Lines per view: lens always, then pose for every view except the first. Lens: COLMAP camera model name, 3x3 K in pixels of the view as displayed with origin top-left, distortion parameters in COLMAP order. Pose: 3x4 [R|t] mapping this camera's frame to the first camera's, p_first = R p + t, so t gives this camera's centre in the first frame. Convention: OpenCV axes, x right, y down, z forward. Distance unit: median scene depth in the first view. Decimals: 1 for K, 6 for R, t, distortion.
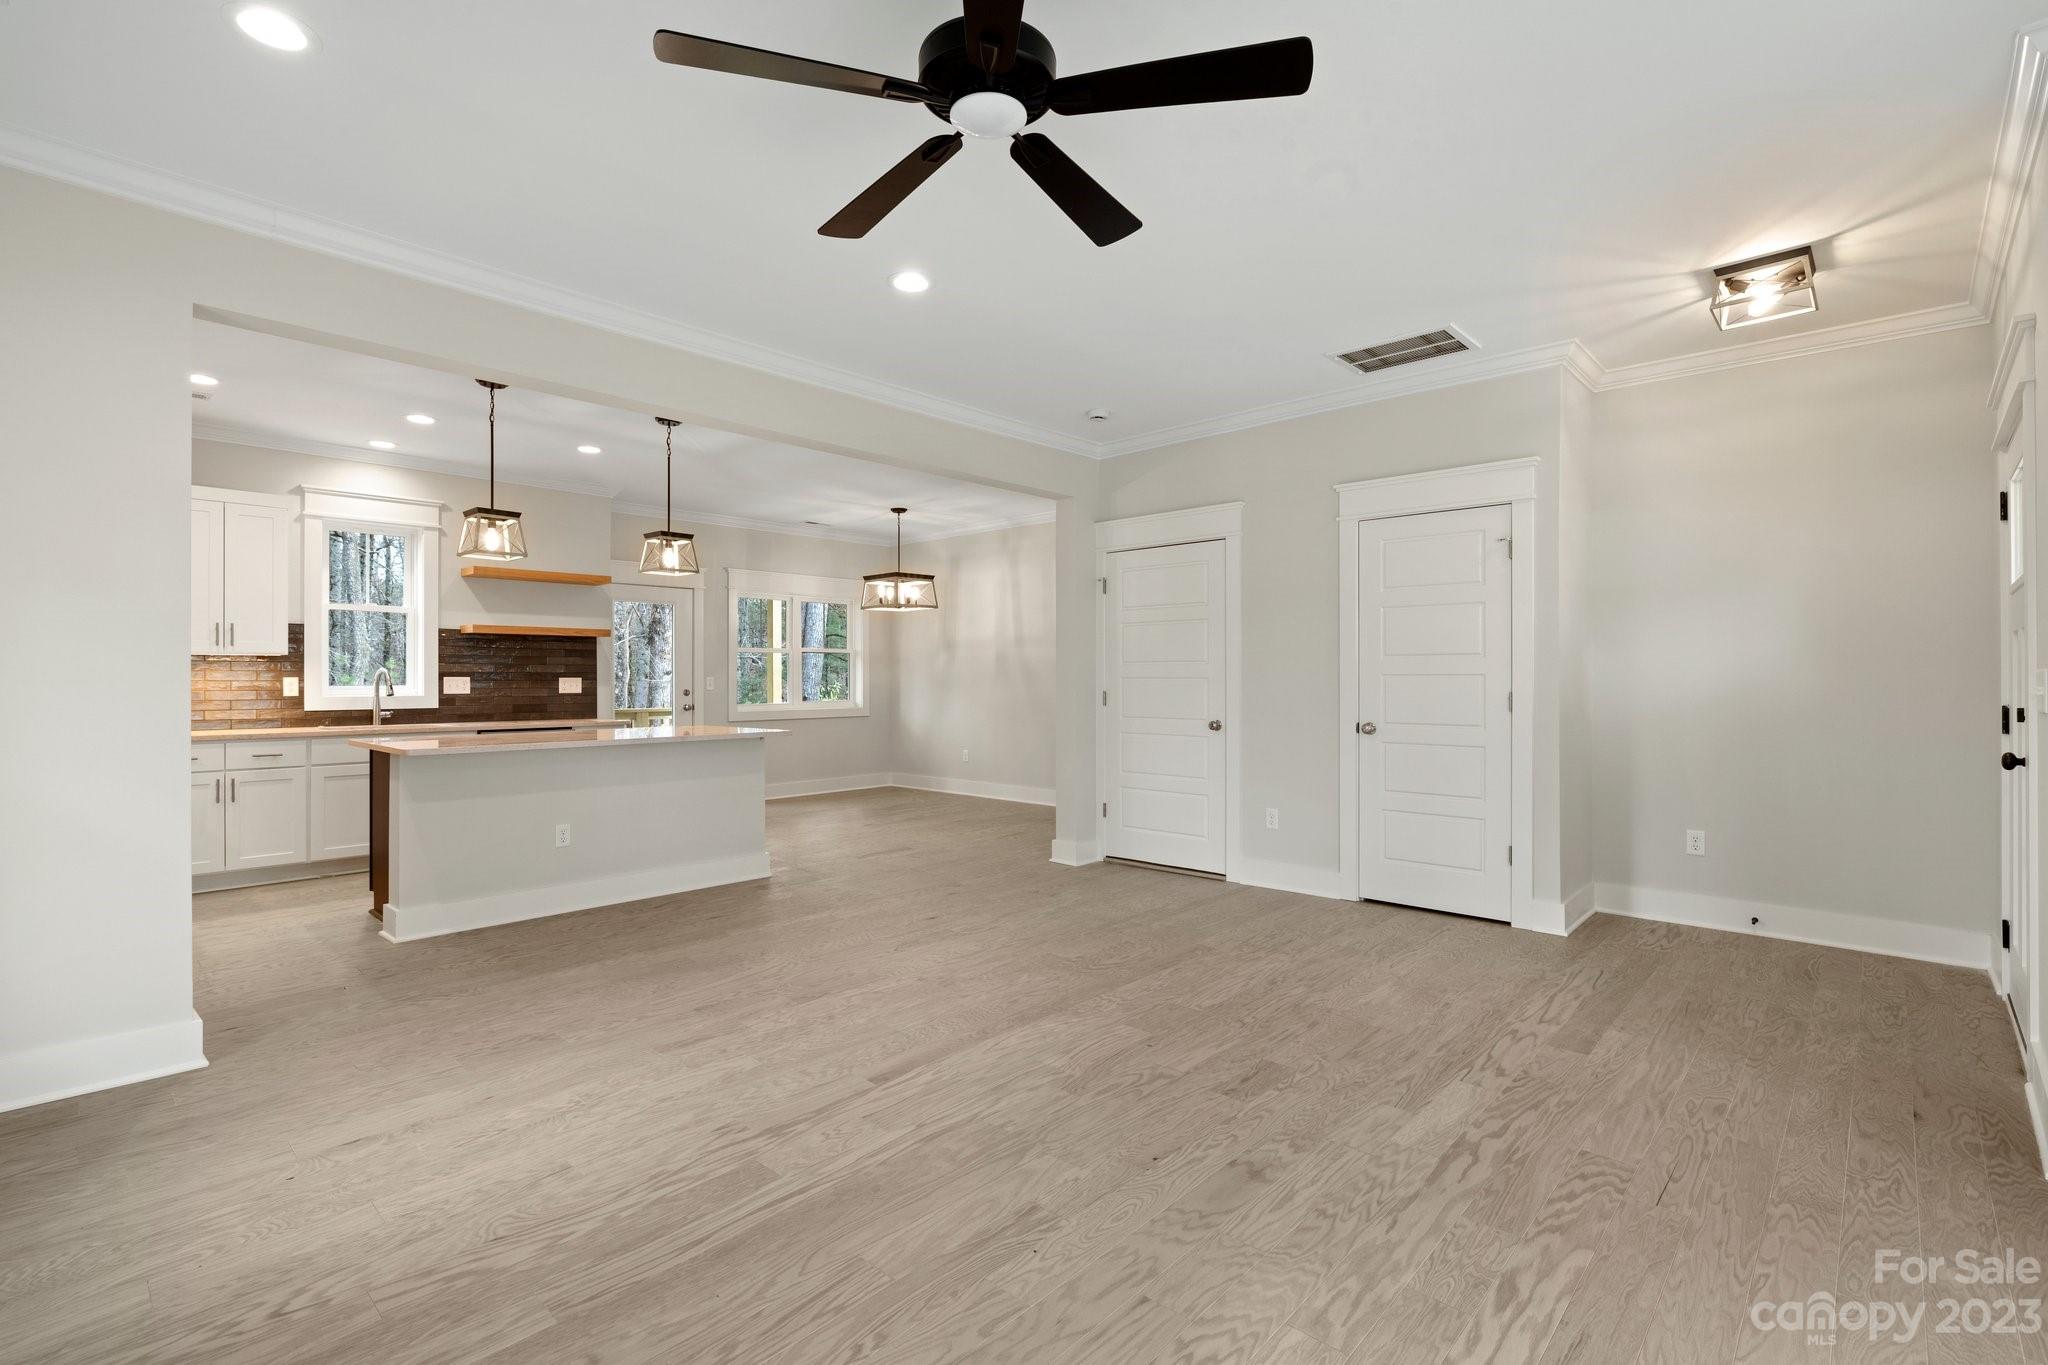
lens RADIAL K [[927.3, 0, 1031.4], [0, 927.3, 673.8], [0, 0, 1]] dist [-0.005214, 0.000181]
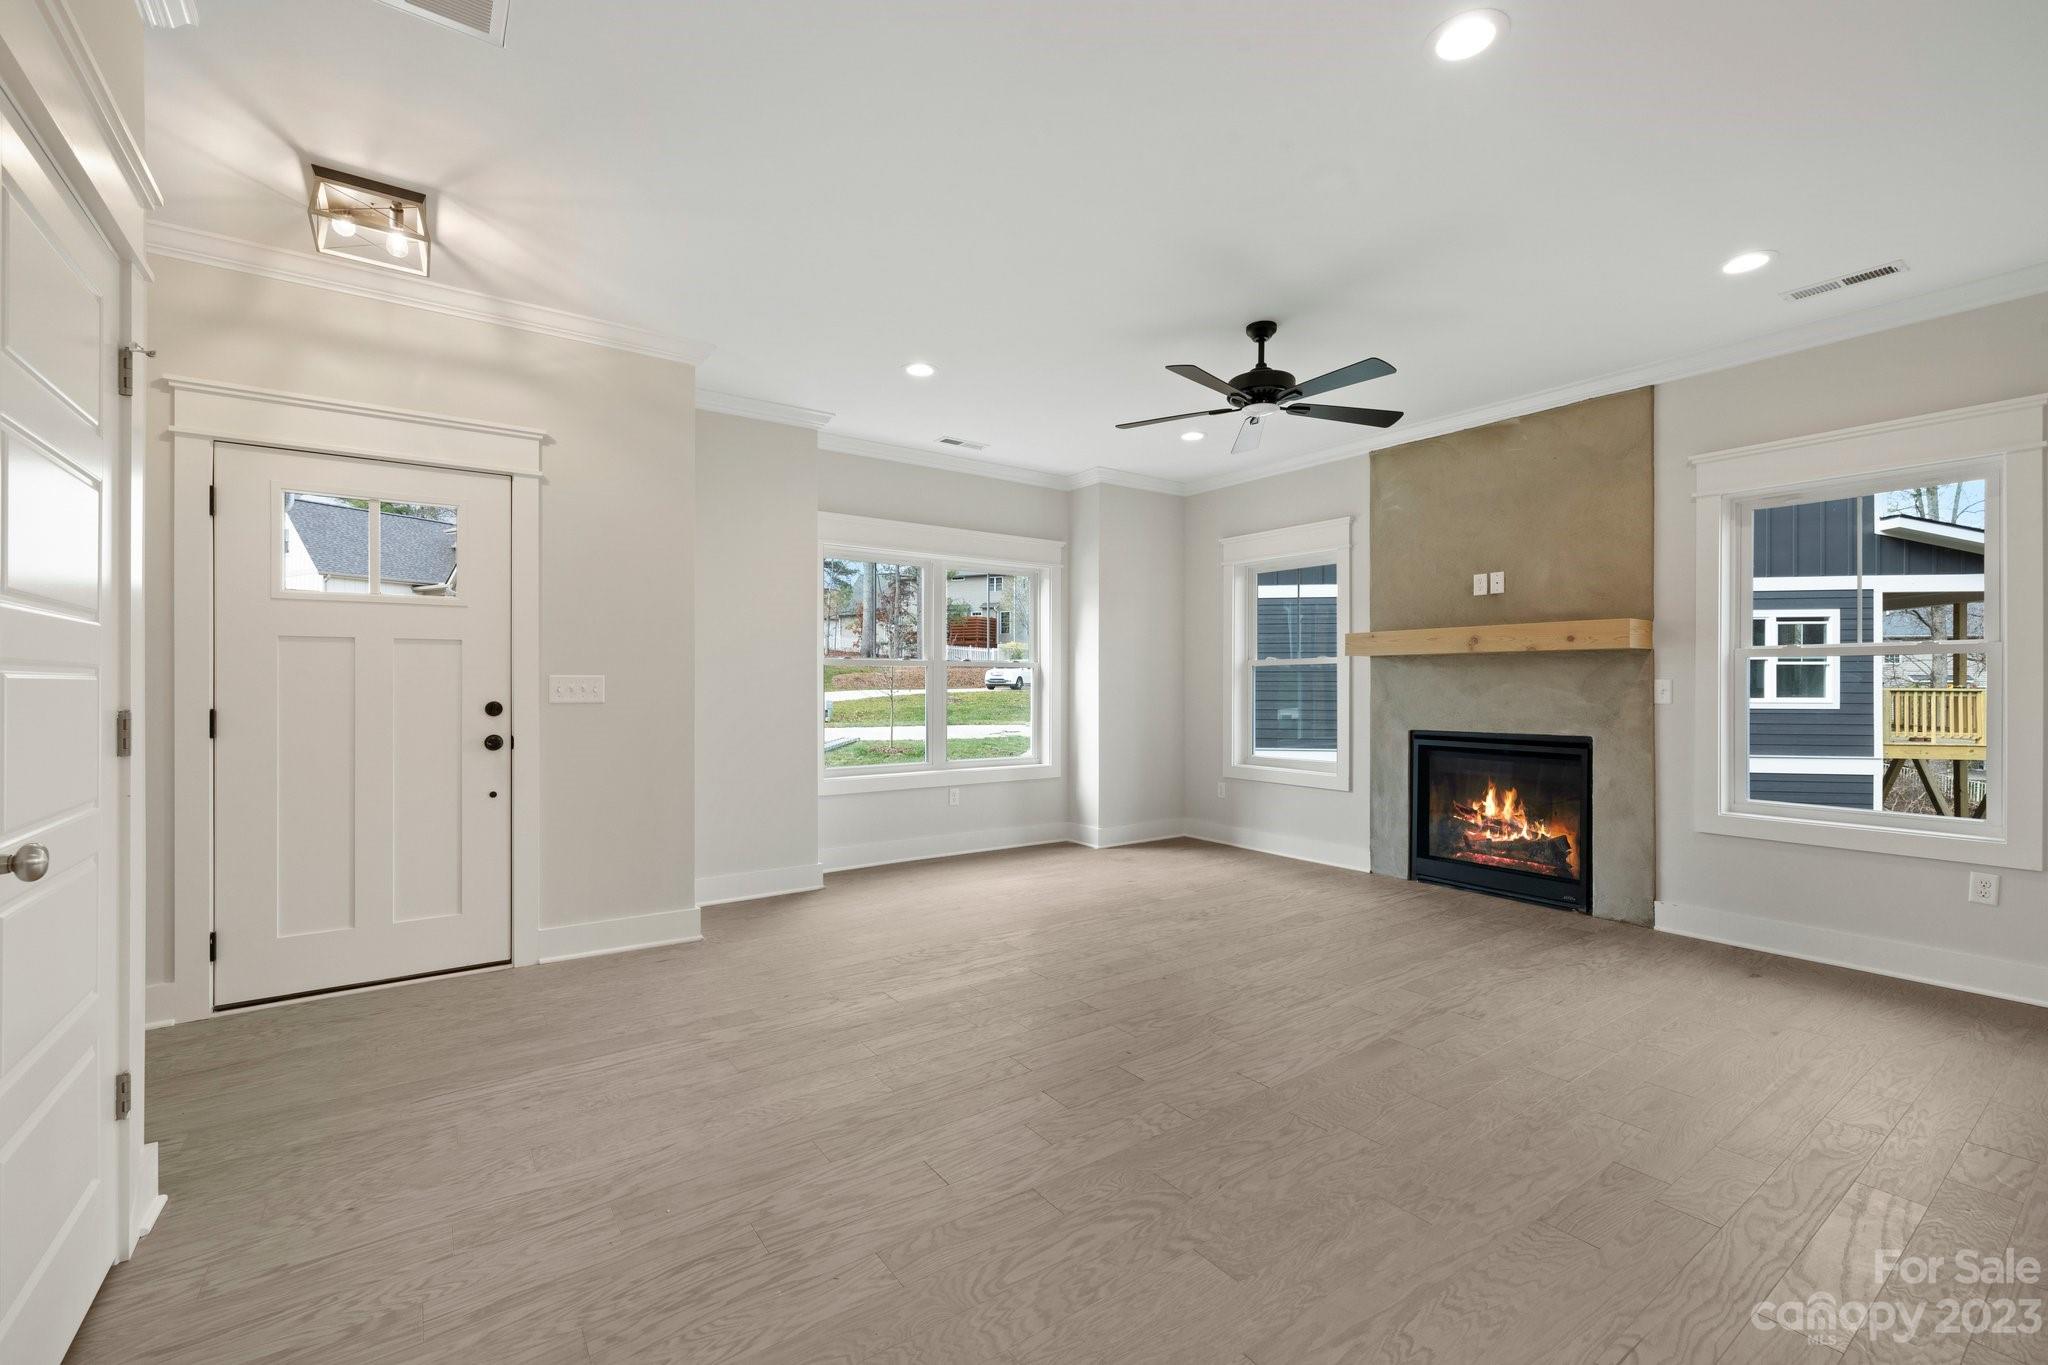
lens RADIAL K [[861.0, 0, 1026.0], [0, 861.0, 681.8], [0, 0, 1]] dist [-0.000247, -0.000023]
pose [[-0.979091, 0.001124, 0.203419, 0.023793], [-0.000491, 0.999969, -0.007891, 0.006866], [-0.203421, -0.007826, -0.979060, 0.971351]]
